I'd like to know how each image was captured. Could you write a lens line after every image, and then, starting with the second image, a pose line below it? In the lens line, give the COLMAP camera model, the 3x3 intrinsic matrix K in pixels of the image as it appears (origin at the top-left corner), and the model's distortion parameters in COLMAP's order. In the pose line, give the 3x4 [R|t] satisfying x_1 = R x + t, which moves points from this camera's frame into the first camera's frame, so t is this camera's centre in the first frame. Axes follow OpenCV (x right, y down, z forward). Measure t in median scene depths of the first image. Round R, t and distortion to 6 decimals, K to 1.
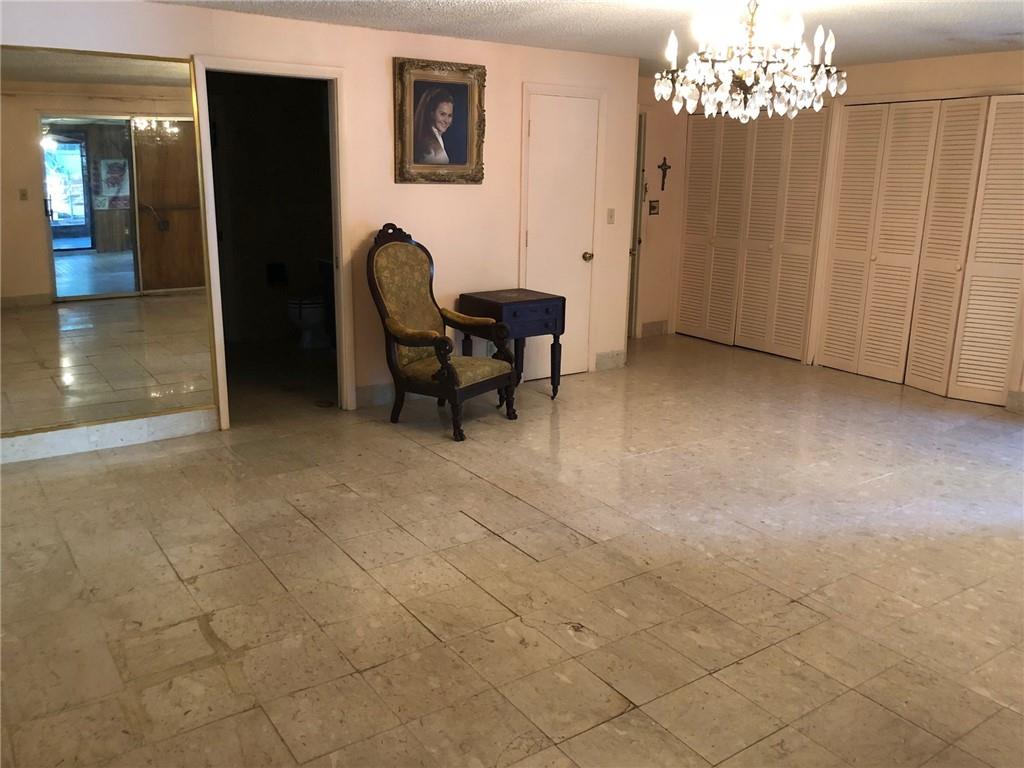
lens RADIAL K [[836.2, 0, 516.7], [0, 836.2, 385.7], [0, 0, 1]] dist [0.016965, 0.002015]
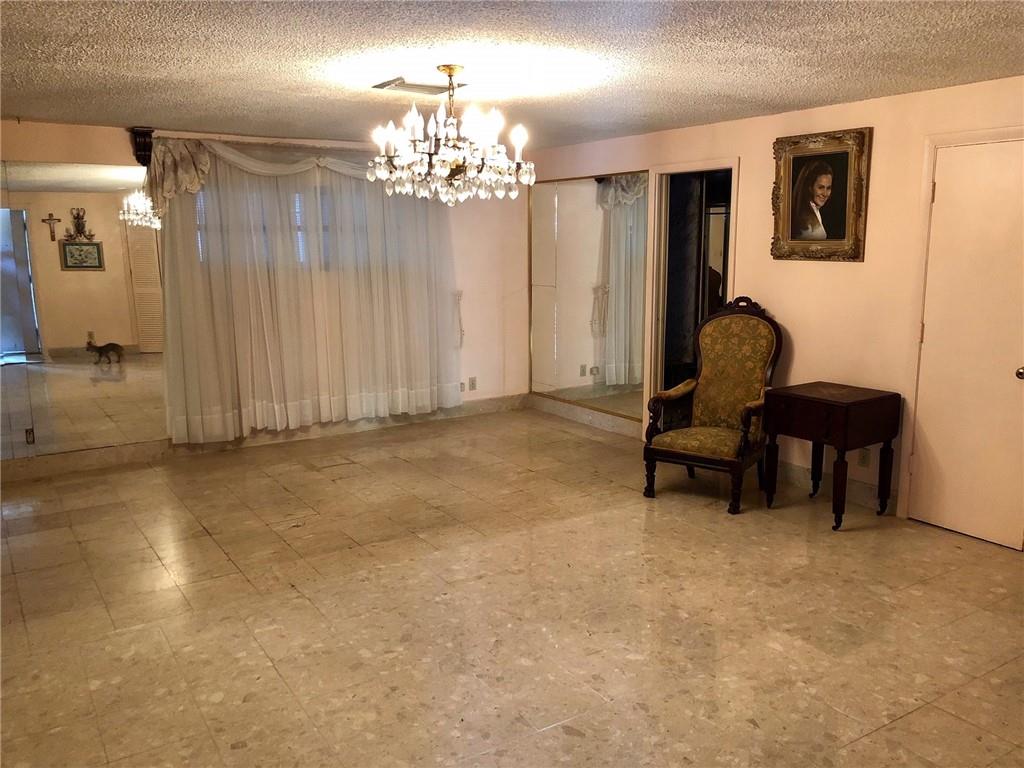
lens RADIAL K [[836.2, 0, 516.7], [0, 836.2, 385.7], [0, 0, 1]] dist [0.016965, 0.002015]
pose [[-0.019135, 0.164242, -0.986234, 0.937414], [-0.245759, 0.955379, 0.163872, -0.196898], [0.969142, 0.245512, 0.022083, 0.758150]]
